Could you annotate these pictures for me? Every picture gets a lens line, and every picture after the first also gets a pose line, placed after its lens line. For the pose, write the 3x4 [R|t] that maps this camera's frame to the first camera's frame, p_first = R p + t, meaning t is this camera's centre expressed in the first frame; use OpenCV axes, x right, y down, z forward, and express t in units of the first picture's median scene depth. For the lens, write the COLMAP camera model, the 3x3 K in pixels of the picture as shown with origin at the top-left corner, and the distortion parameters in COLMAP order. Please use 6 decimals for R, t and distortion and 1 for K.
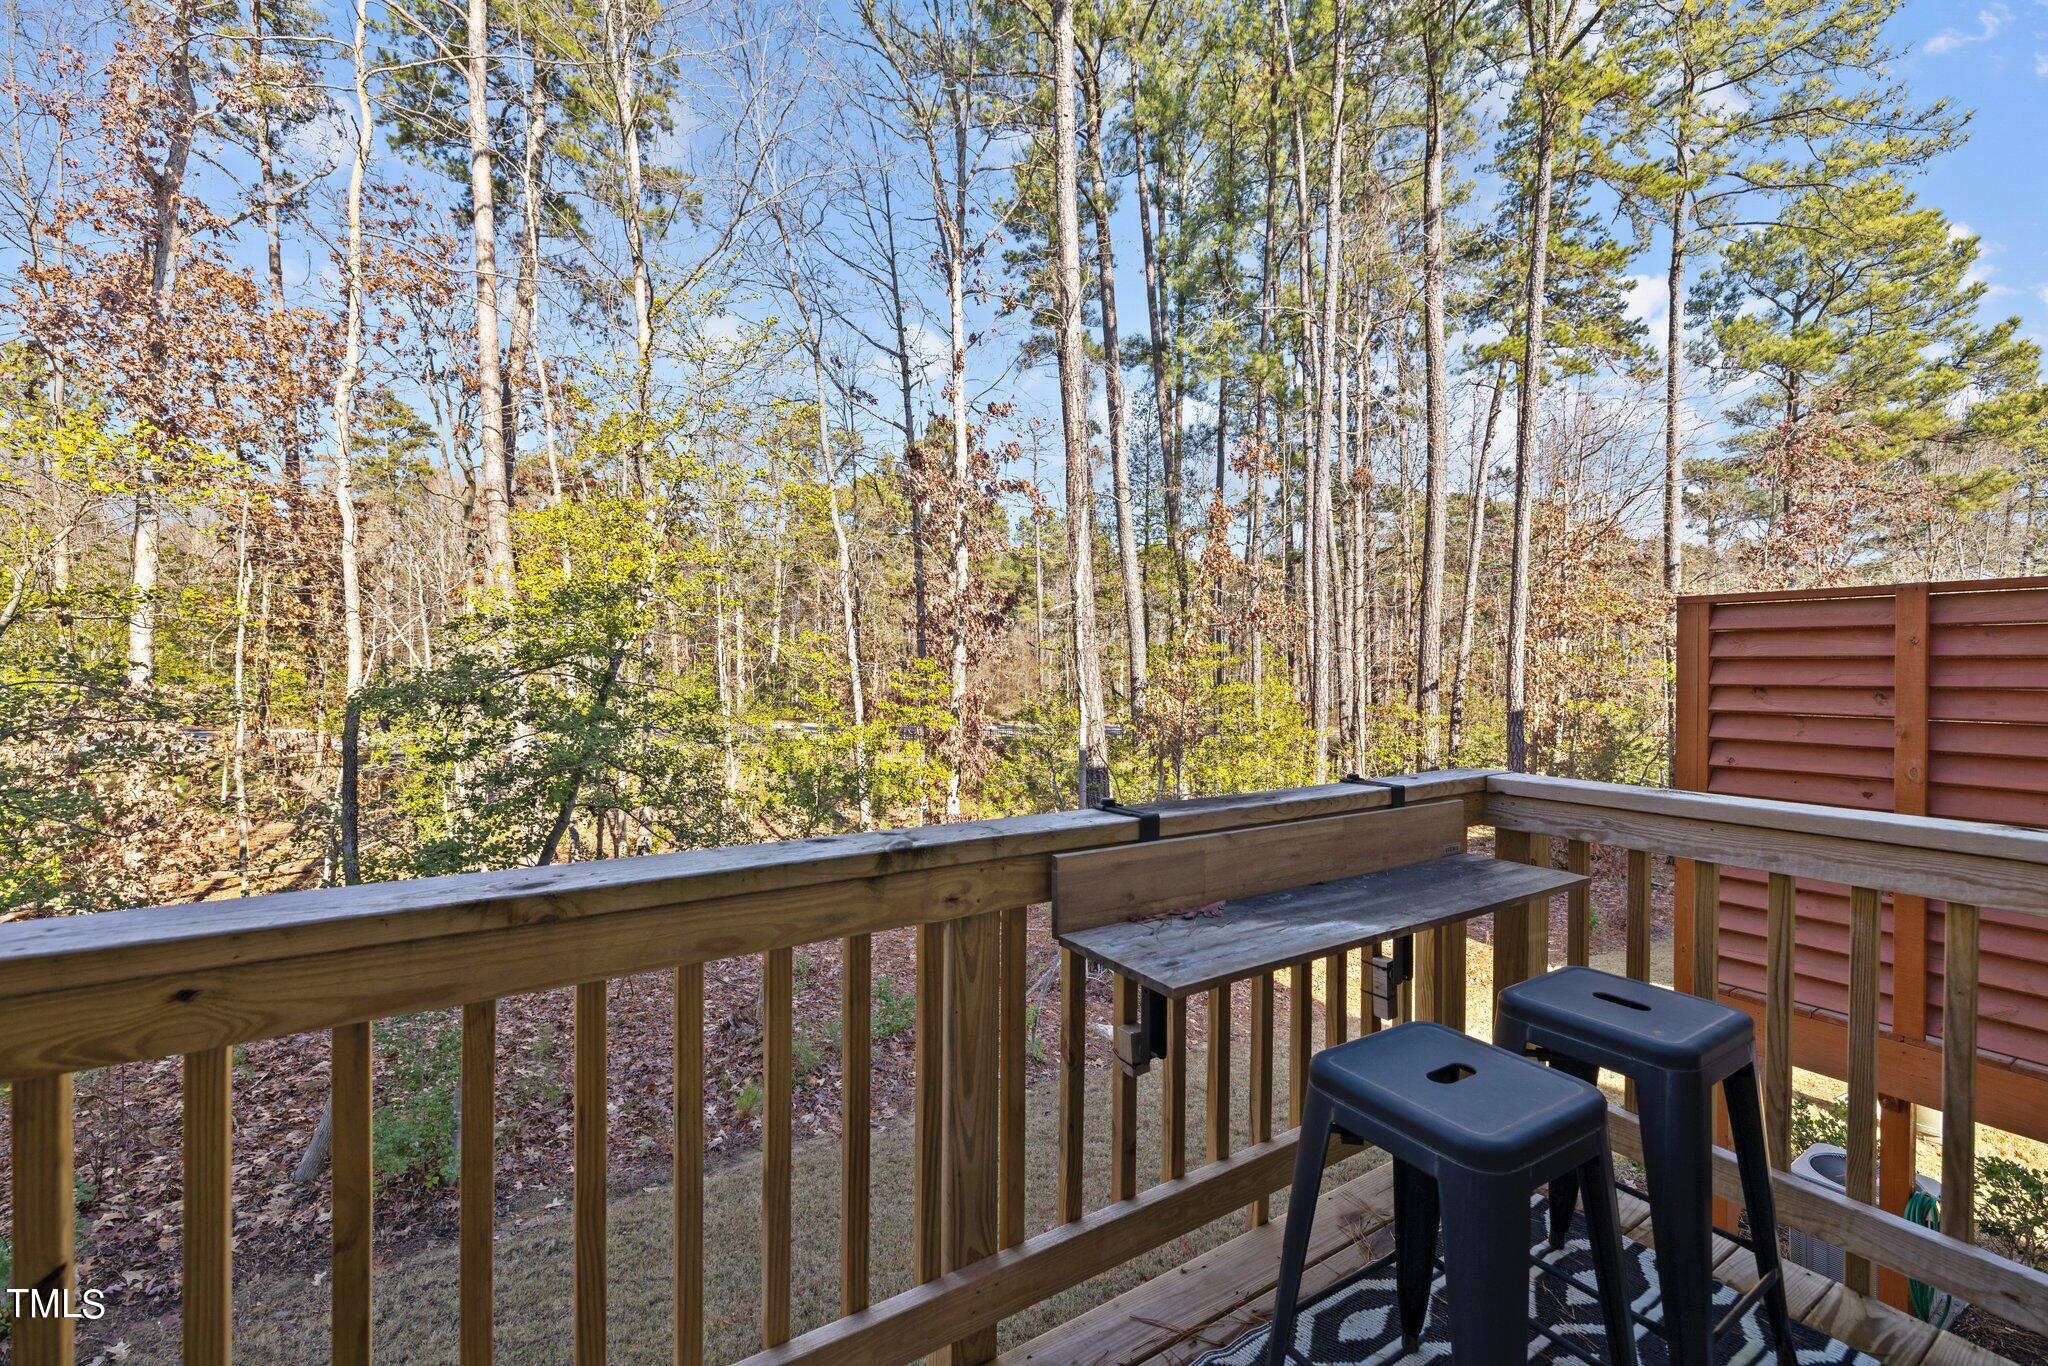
lens RADIAL K [[867.3, 0, 1024.3], [0, 867.3, 674.0], [0, 0, 1]] dist [0.003309, 0.001026]
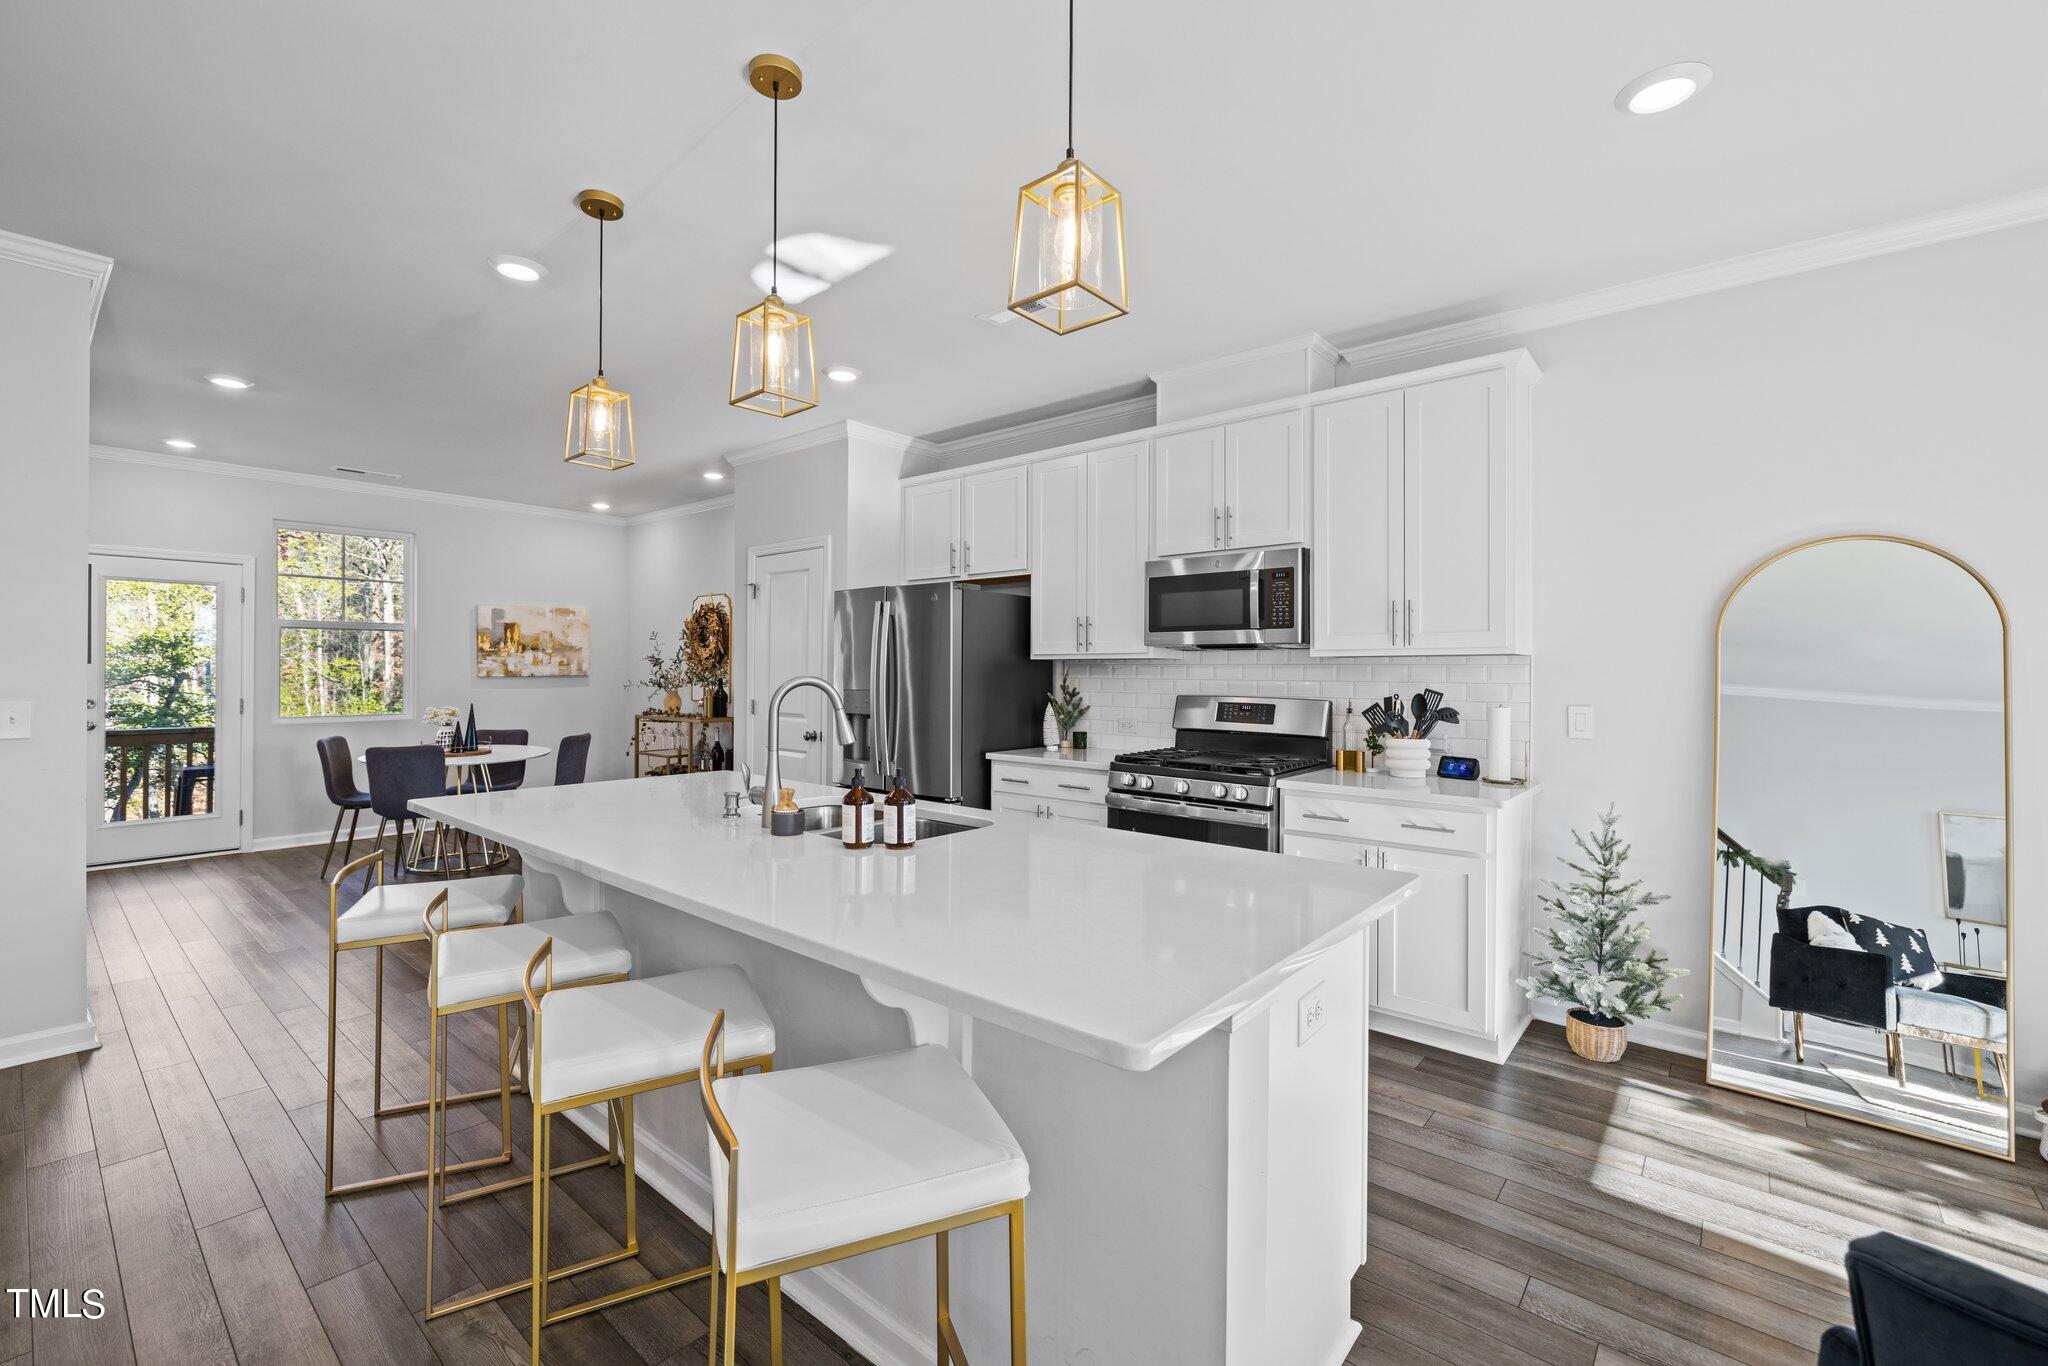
lens RADIAL K [[867.3, 0, 984.4], [0, 867.3, 713.8], [0, 0, 1]] dist [0.003309, 0.001026]
pose [[0.936039, -0.019215, 0.351371, 0.378828], [0.006148, 0.999249, 0.038268, -0.004196], [-0.351842, -0.033661, 0.935454, -1.084466]]
